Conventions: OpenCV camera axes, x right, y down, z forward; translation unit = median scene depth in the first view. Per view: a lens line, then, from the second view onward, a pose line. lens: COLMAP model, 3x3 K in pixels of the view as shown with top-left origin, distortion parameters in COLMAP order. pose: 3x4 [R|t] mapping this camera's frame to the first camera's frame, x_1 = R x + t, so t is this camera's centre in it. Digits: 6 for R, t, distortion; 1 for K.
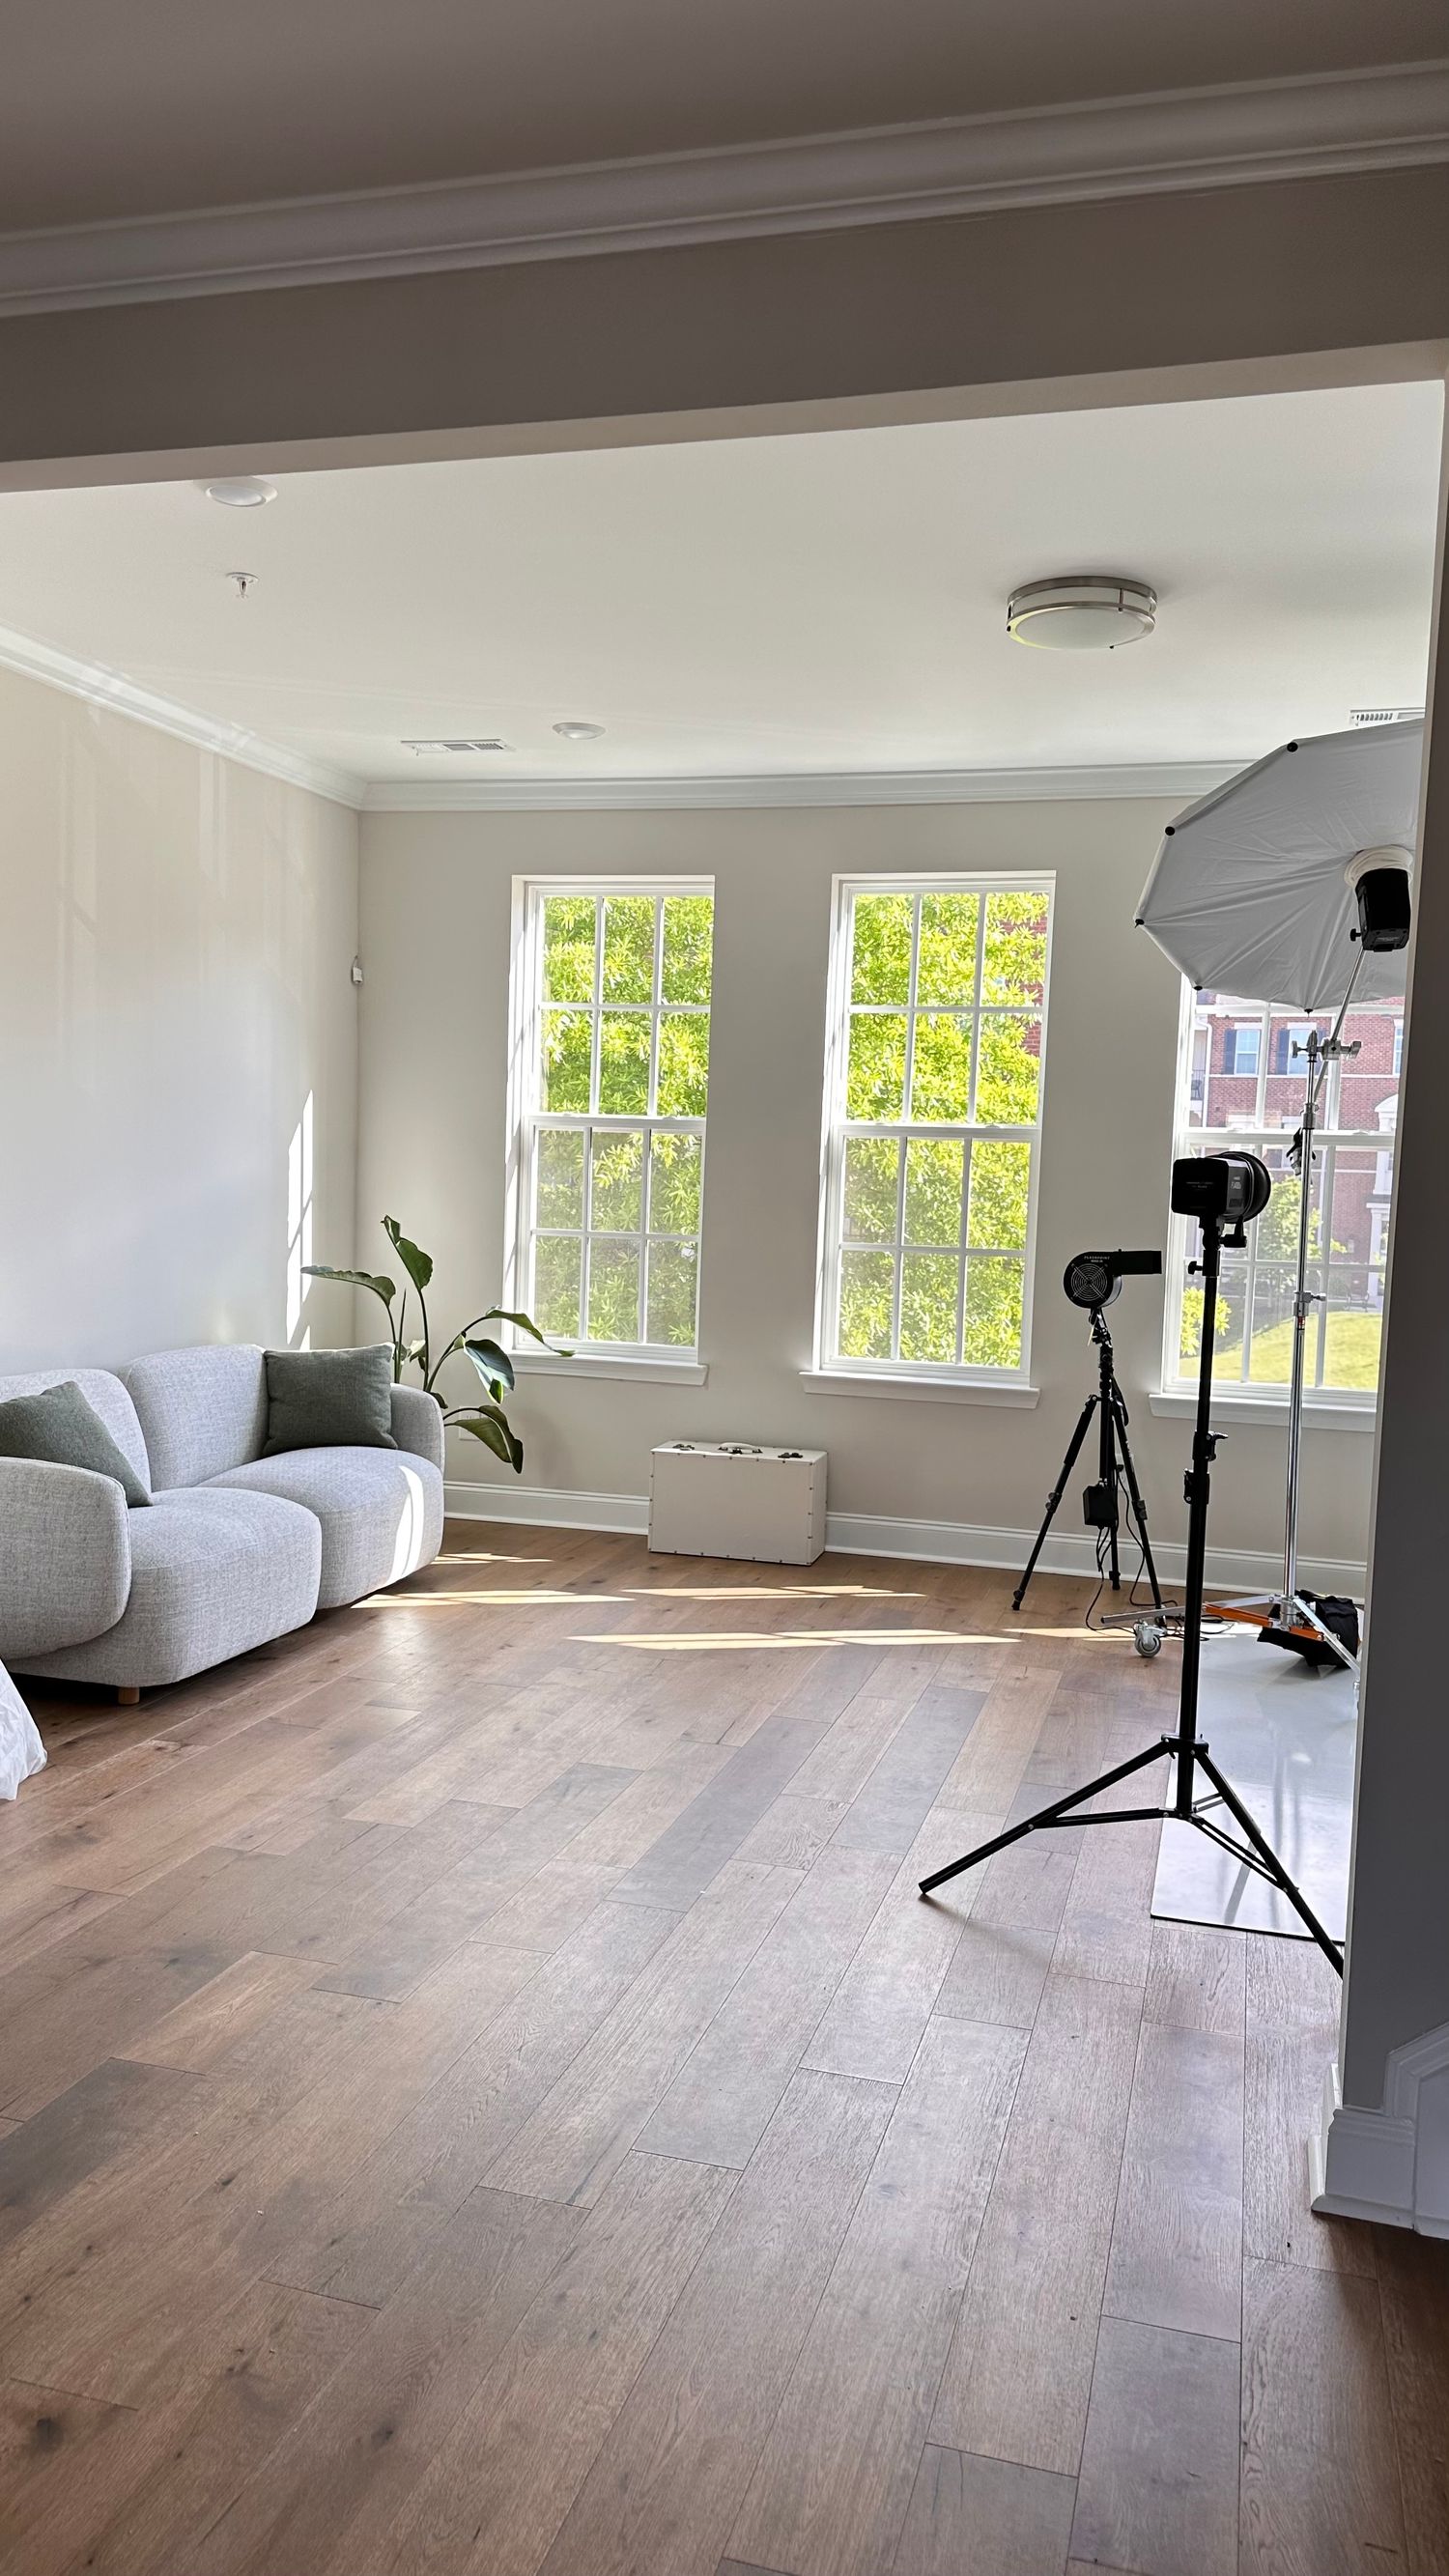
lens RADIAL K [[1798.7, 0, 724.5], [0, 1798.7, 1288.0], [0, 0, 1]] dist [0.181234, -0.313817]
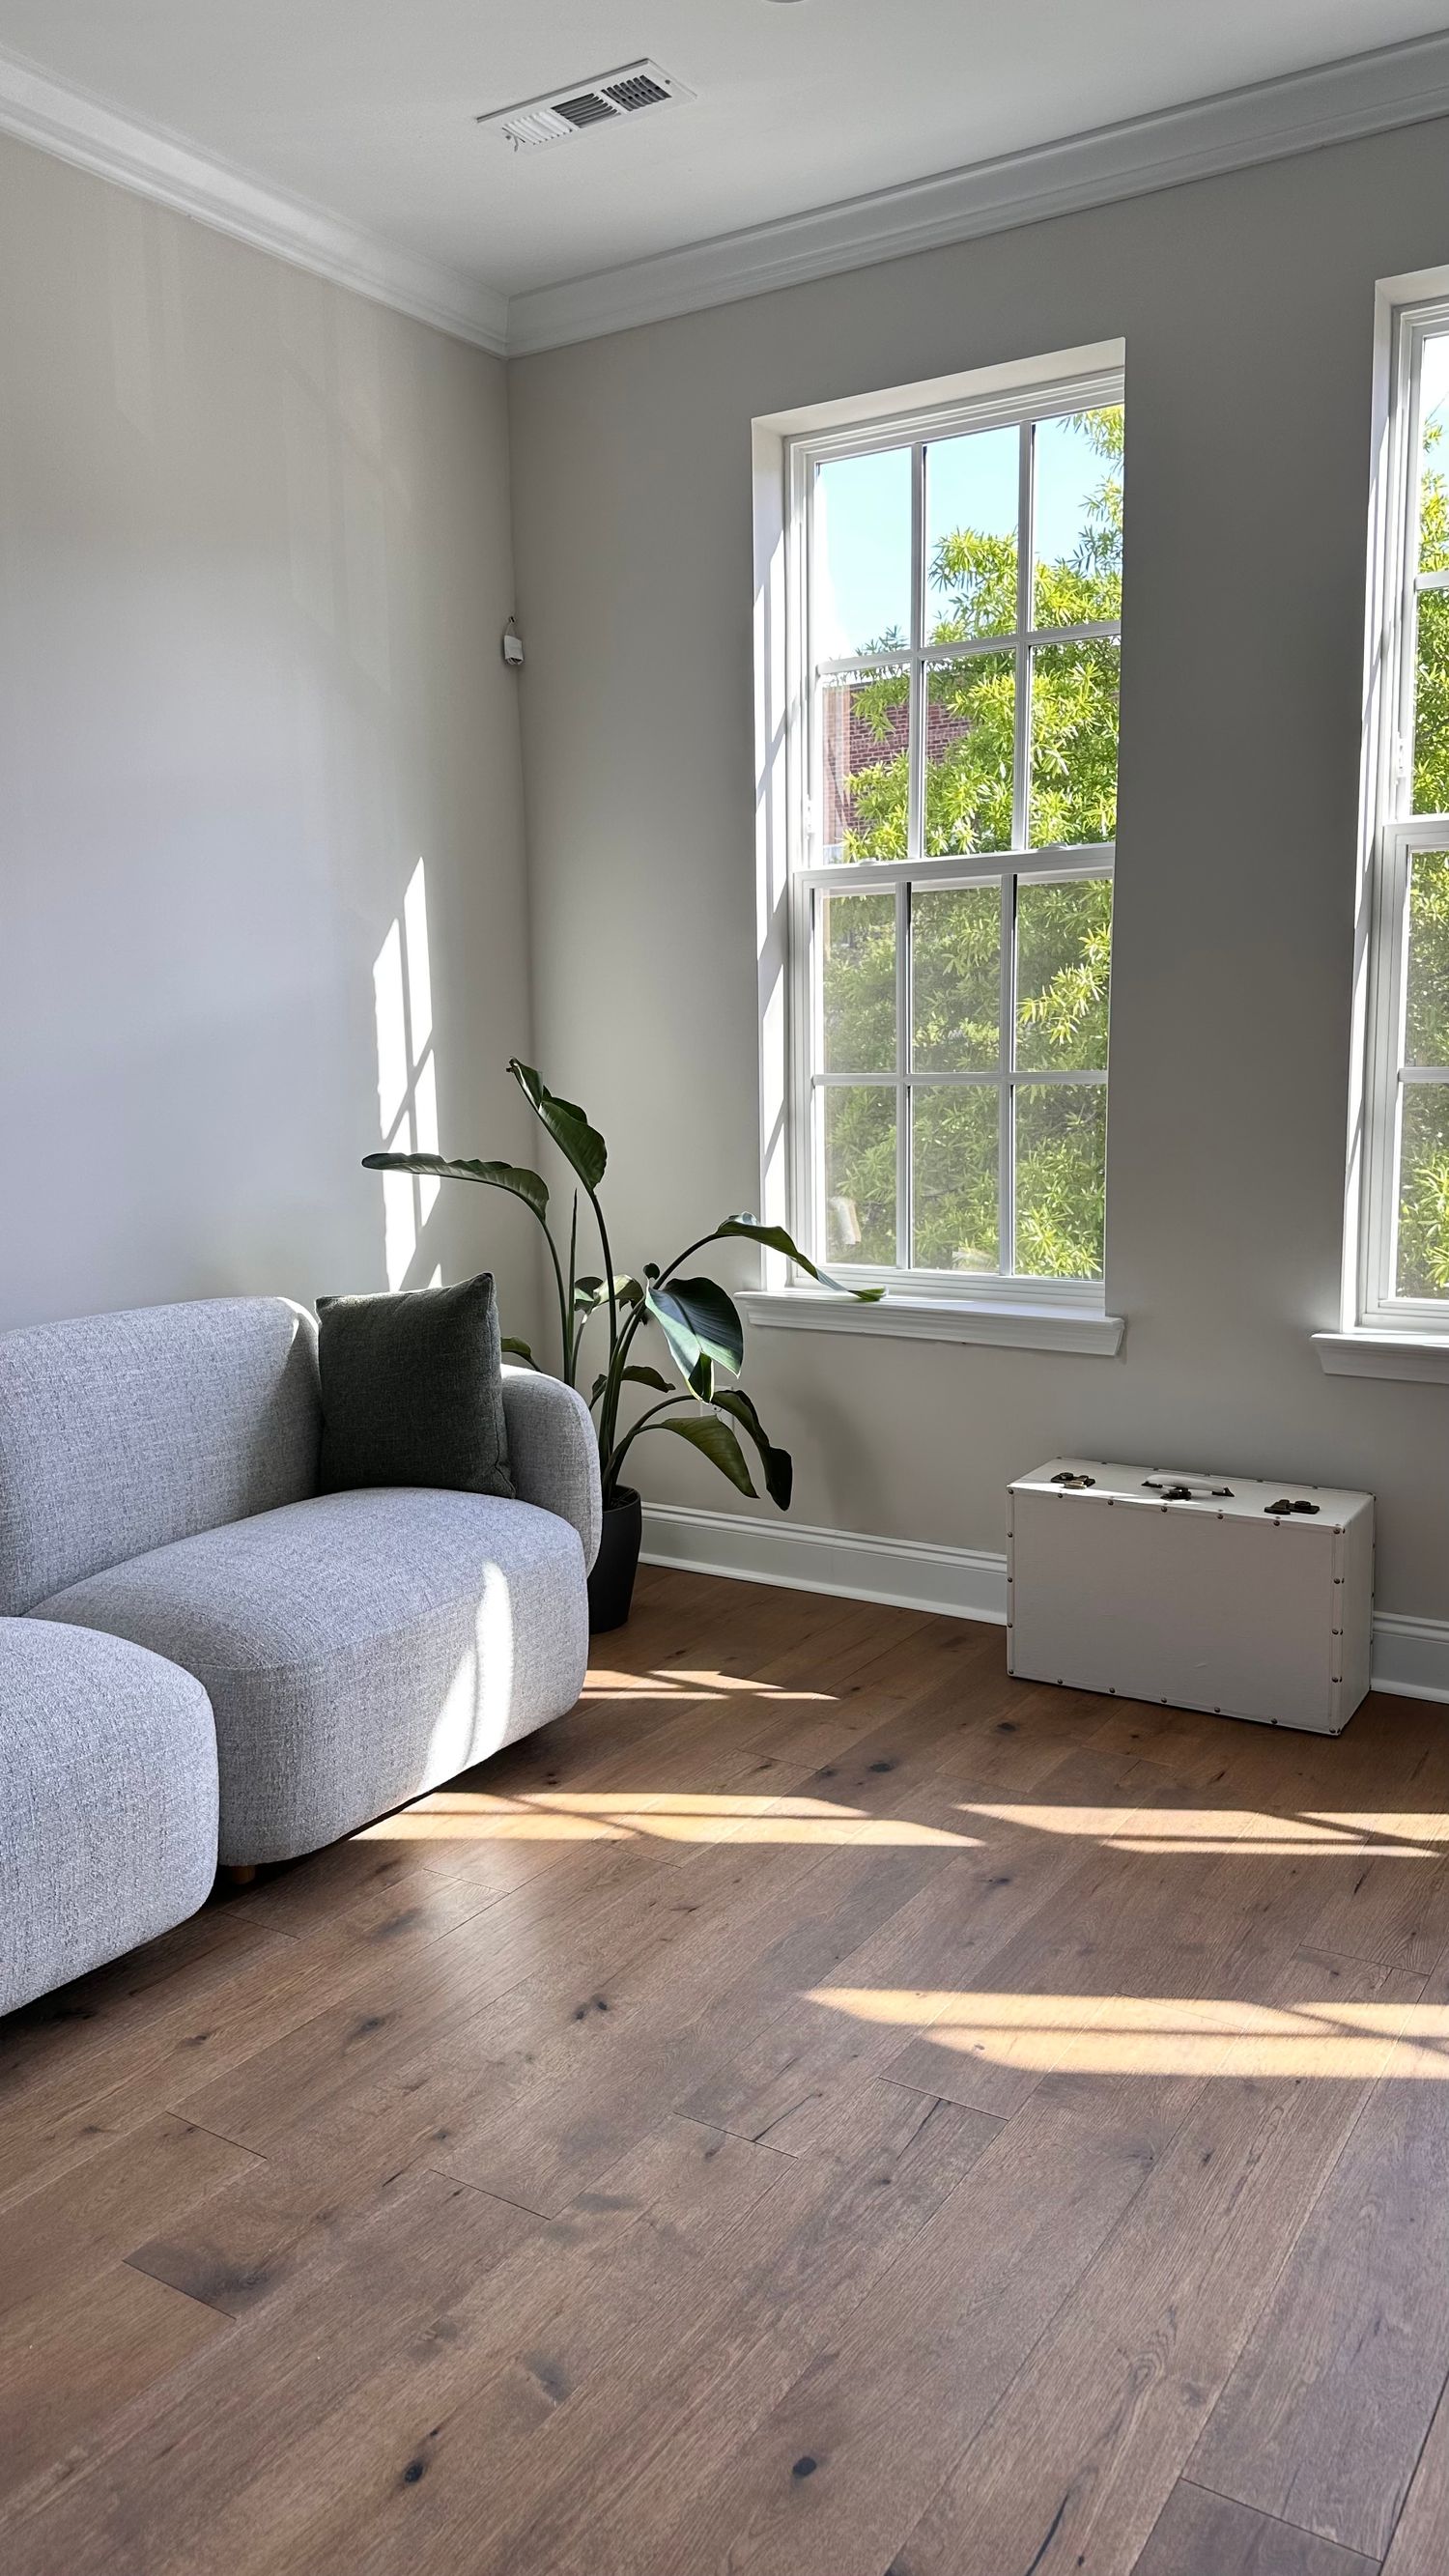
lens RADIAL K [[1798.7, 0, 724.5], [0, 1798.7, 1288.0], [0, 0, 1]] dist [0.181234, -0.313817]
pose [[0.957097, -0.011346, -0.289546, 0.032996], [0.030785, 0.997559, 0.062671, -0.002634], [0.288128, -0.068896, 0.955110, 0.476132]]
